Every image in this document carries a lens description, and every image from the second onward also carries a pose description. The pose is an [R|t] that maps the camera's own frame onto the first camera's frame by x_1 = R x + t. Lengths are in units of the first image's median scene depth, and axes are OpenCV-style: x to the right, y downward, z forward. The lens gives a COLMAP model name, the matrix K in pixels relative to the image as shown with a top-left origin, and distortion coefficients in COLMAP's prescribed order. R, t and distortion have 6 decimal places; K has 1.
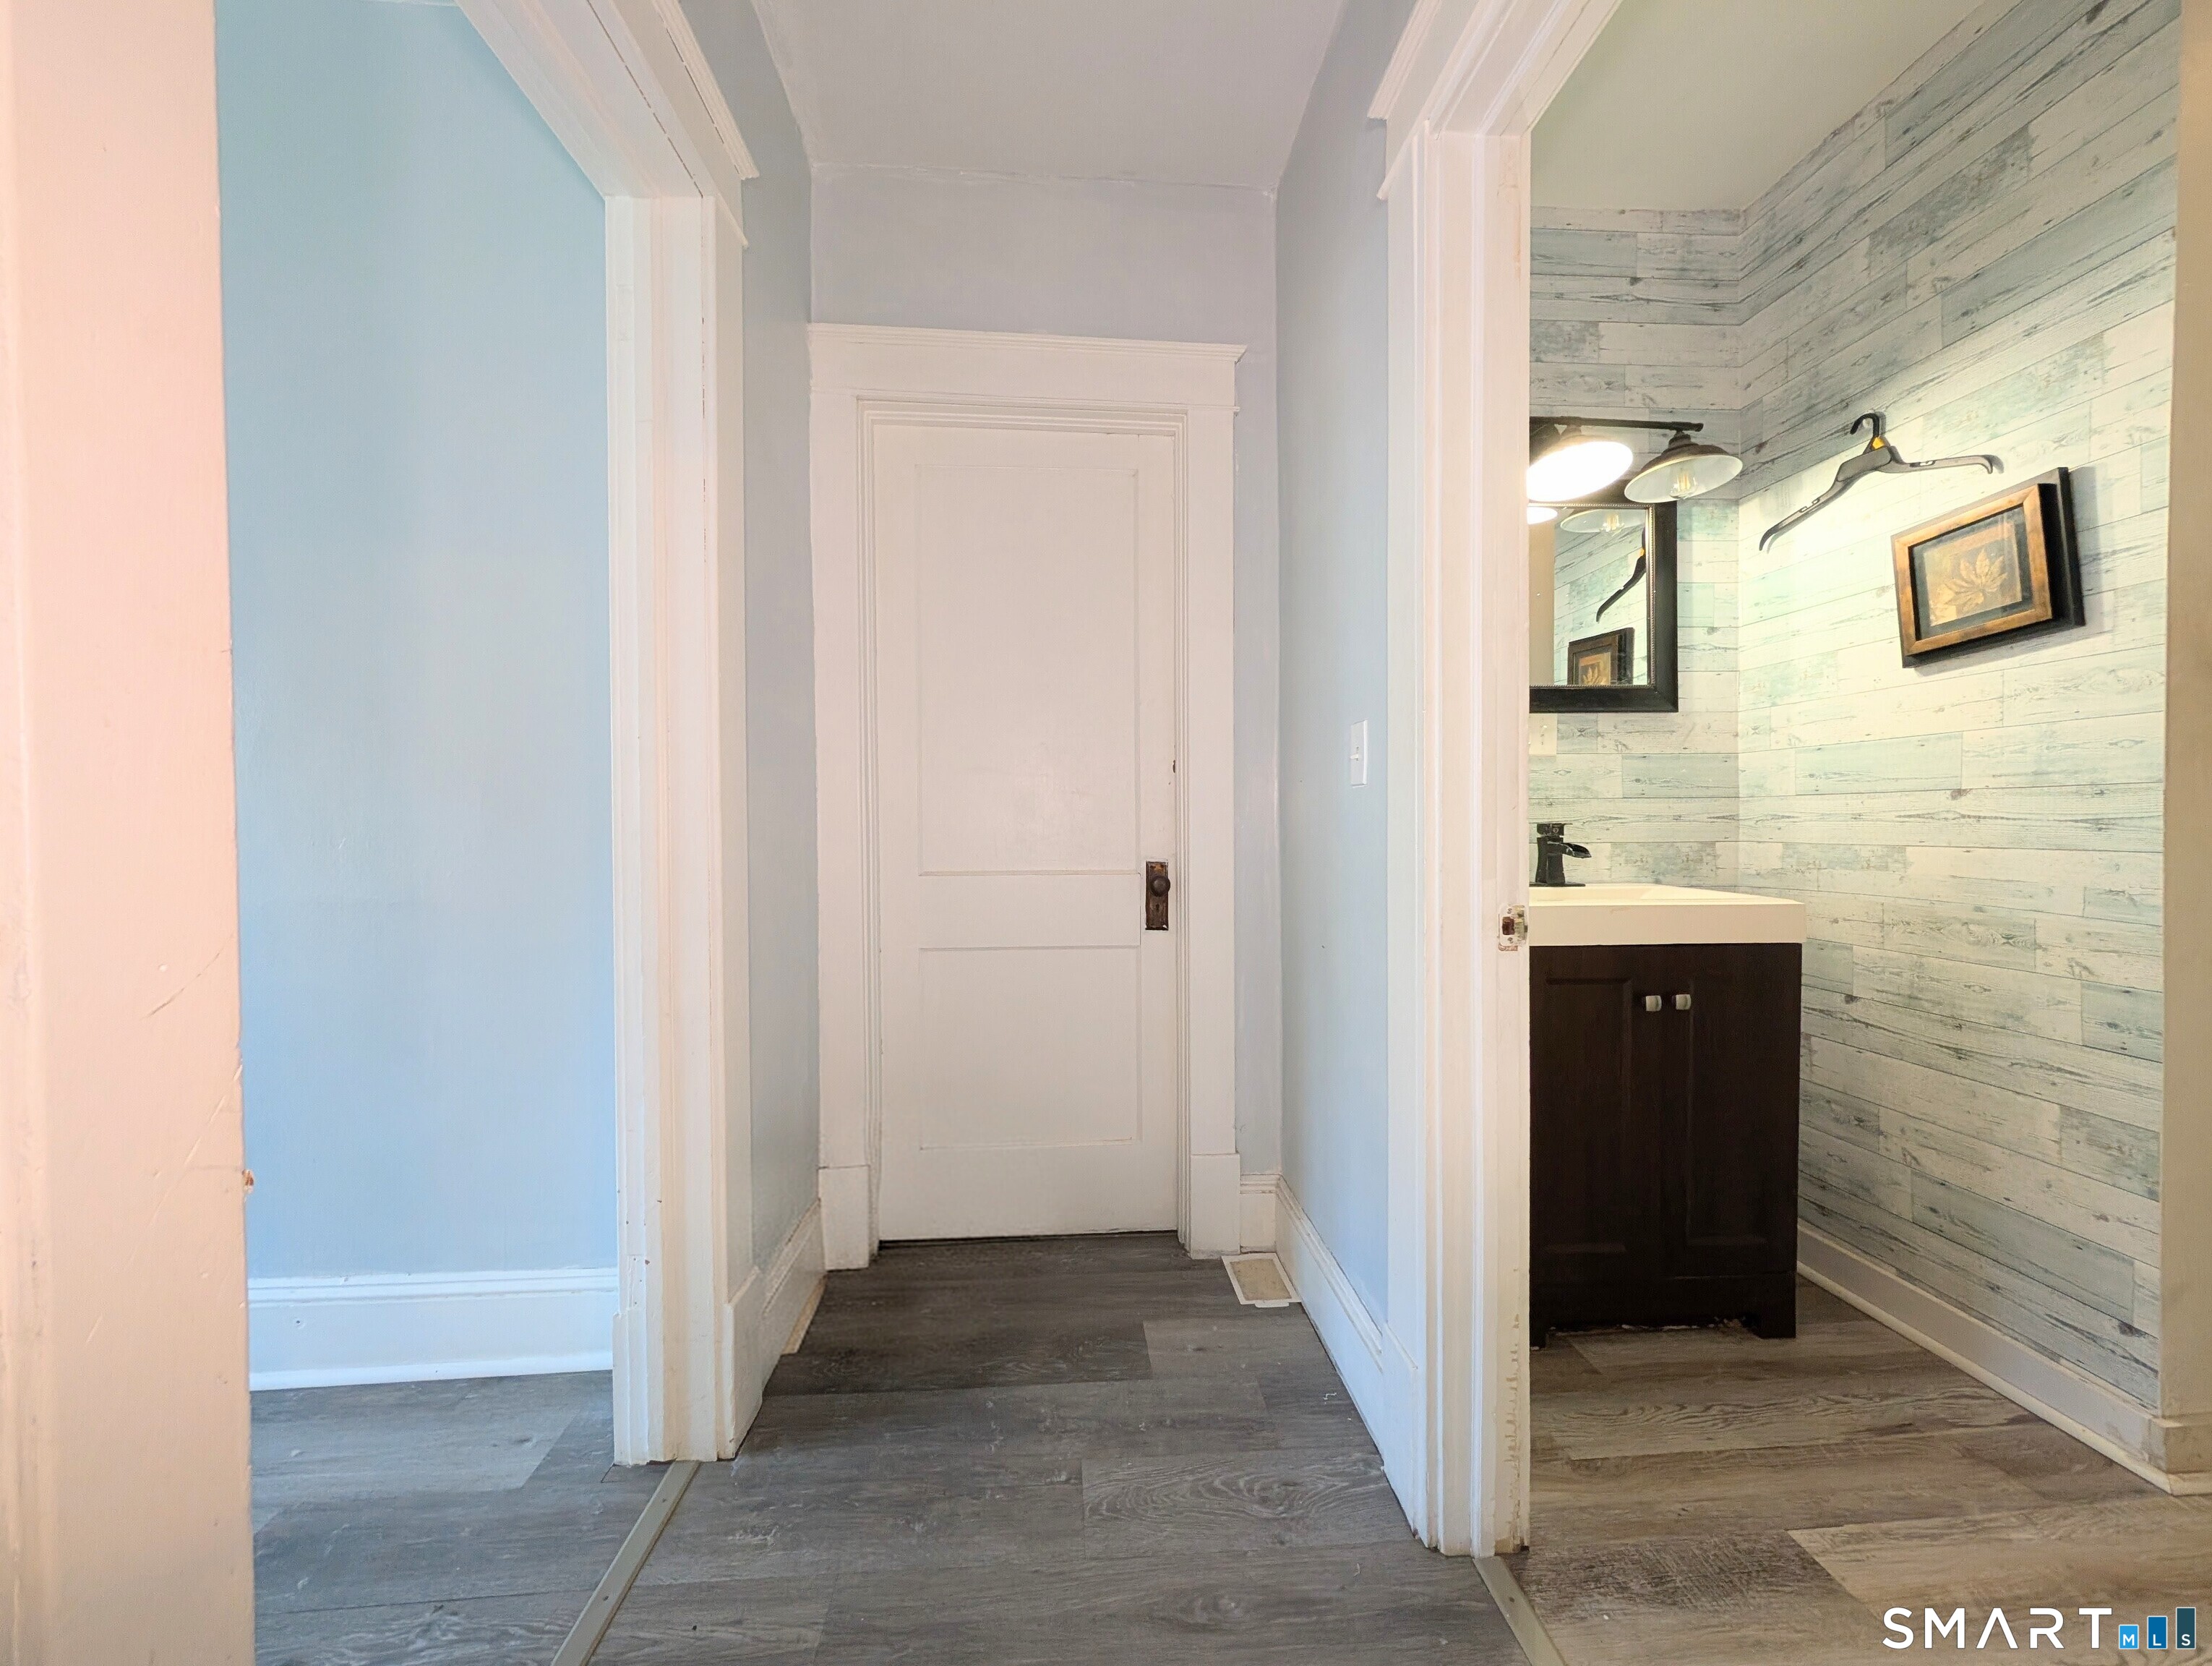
lens RADIAL K [[800.9, 0, 1107.7], [0, 800.9, 831.3], [0, 0, 1]] dist [-0.001137, -0.000040]
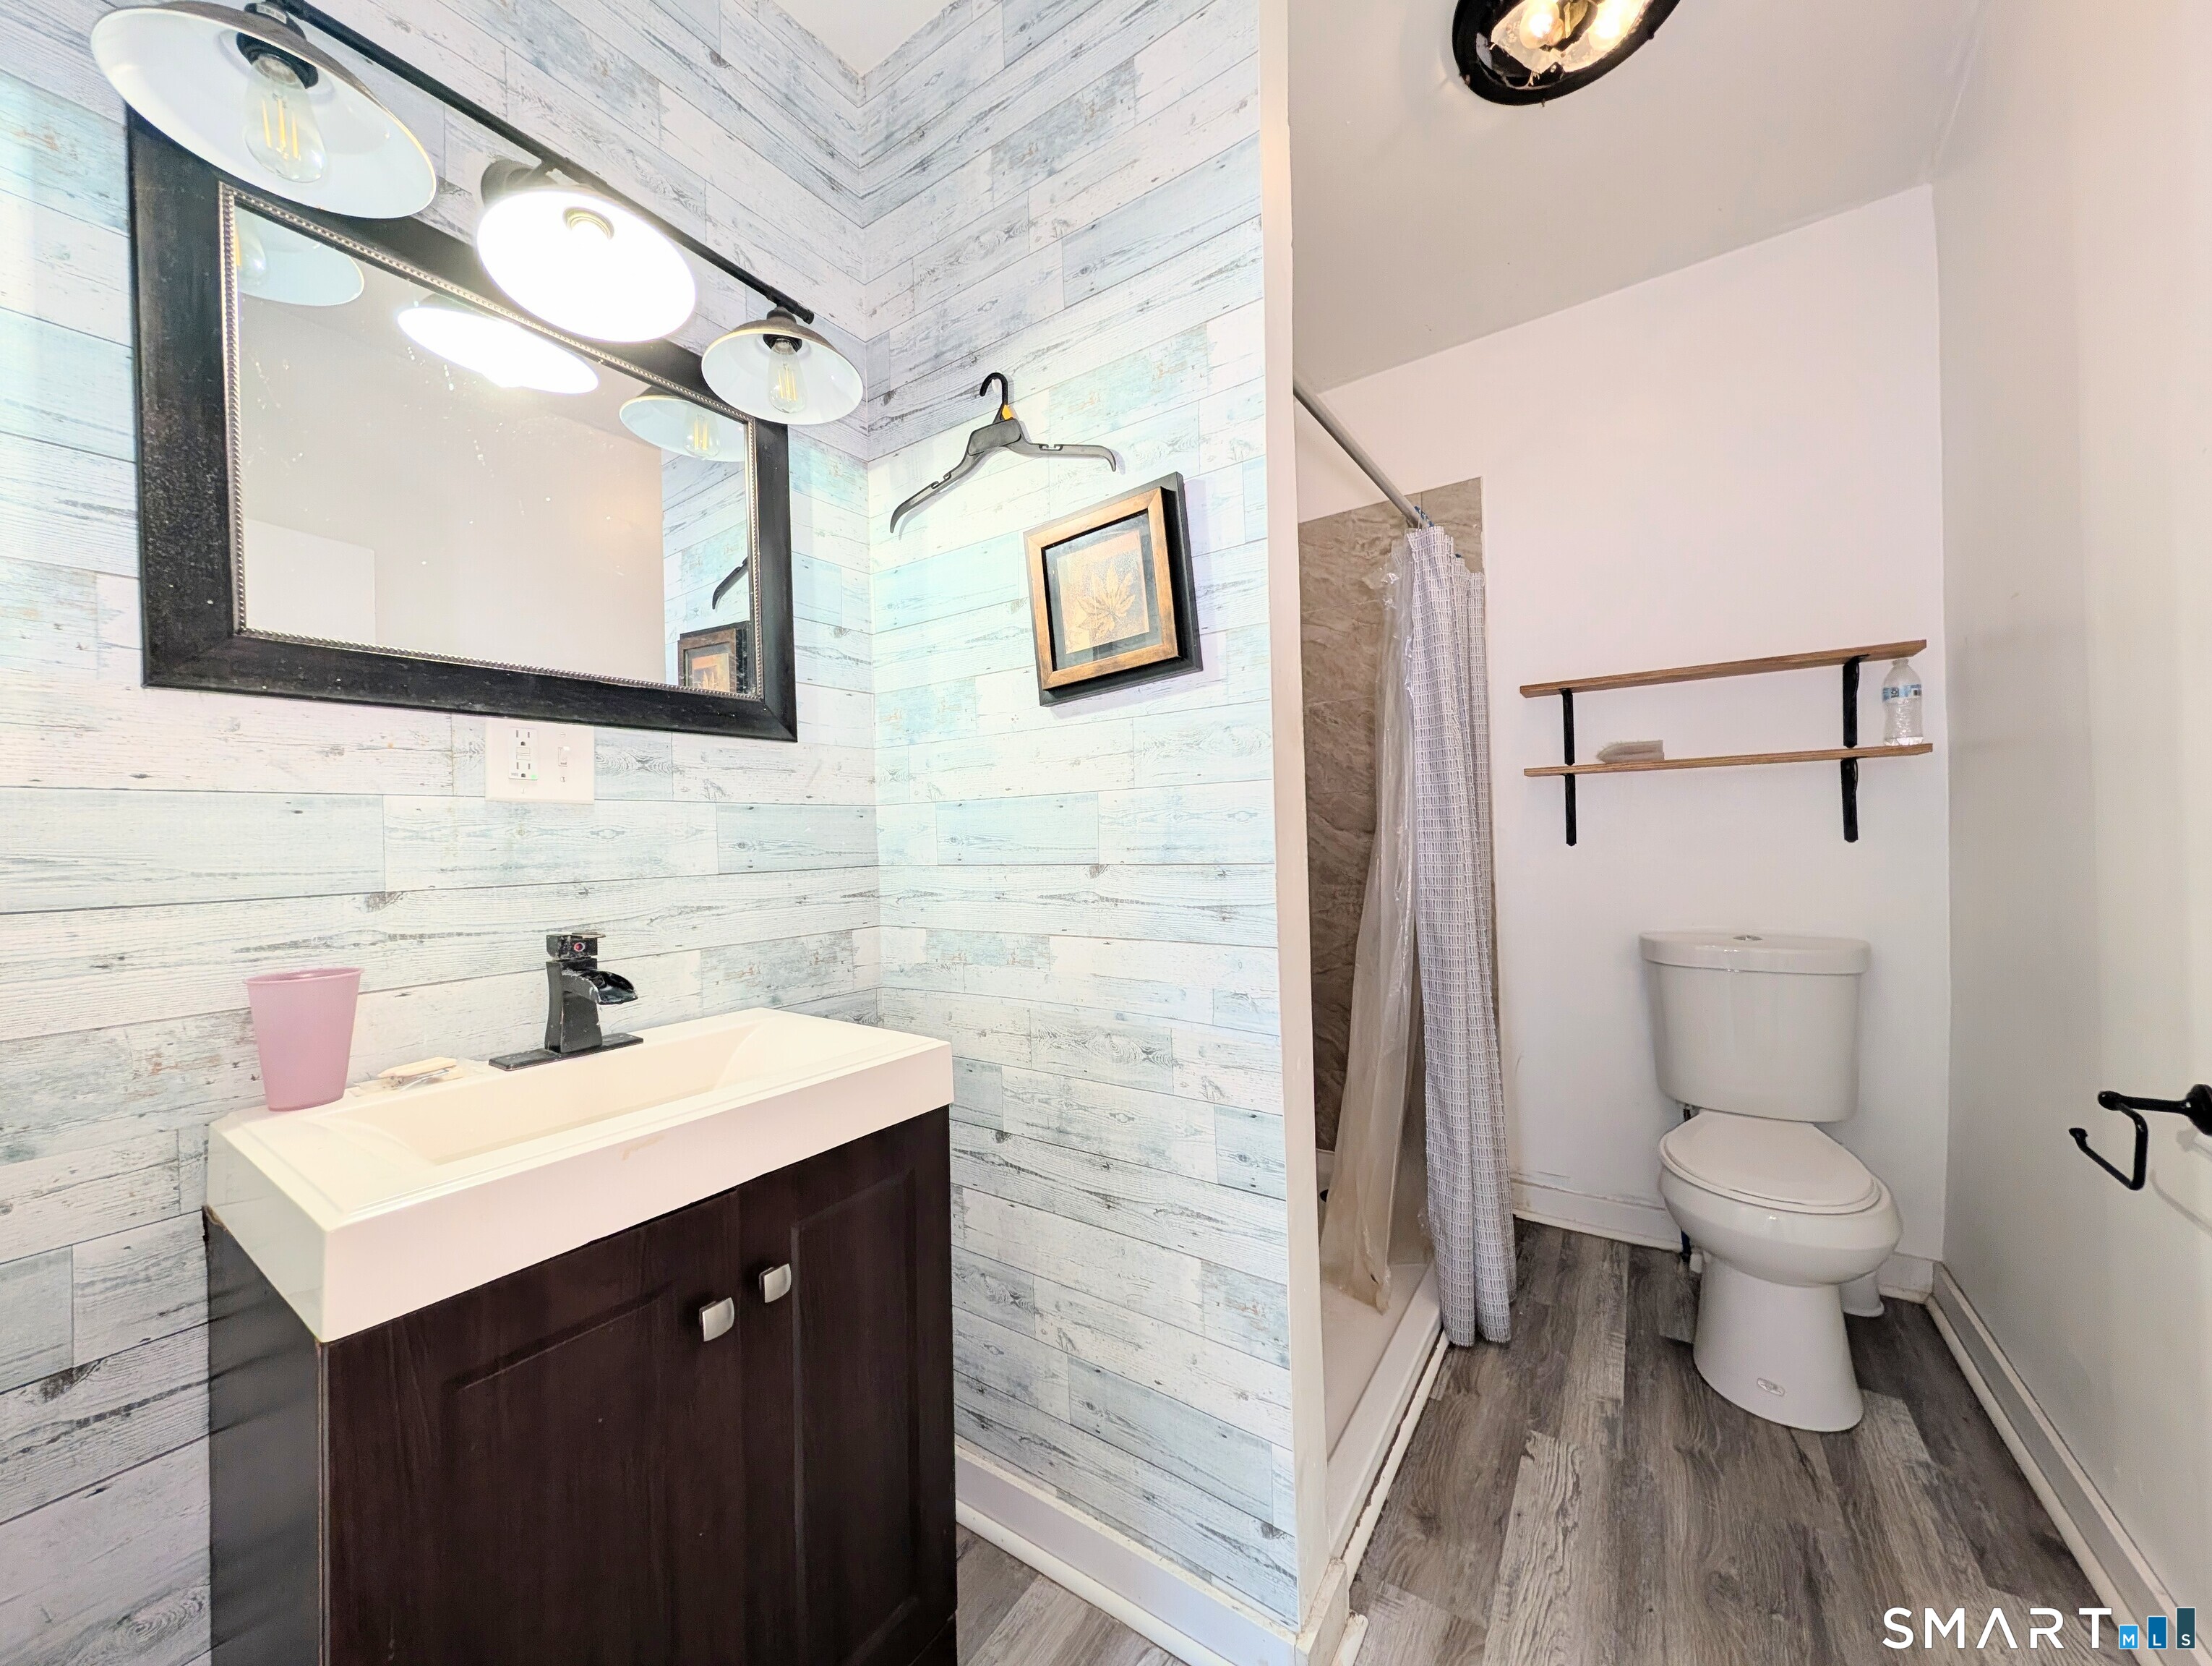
lens RADIAL K [[800.9, 0, 1107.7], [0, 800.9, 831.3], [0, 0, 1]] dist [-0.001137, -0.000040]
pose [[0.614049, -0.004015, 0.789258, 0.417615], [0.032439, 0.999270, -0.020155, -0.064164], [-0.788601, 0.037979, 0.613731, 0.471561]]
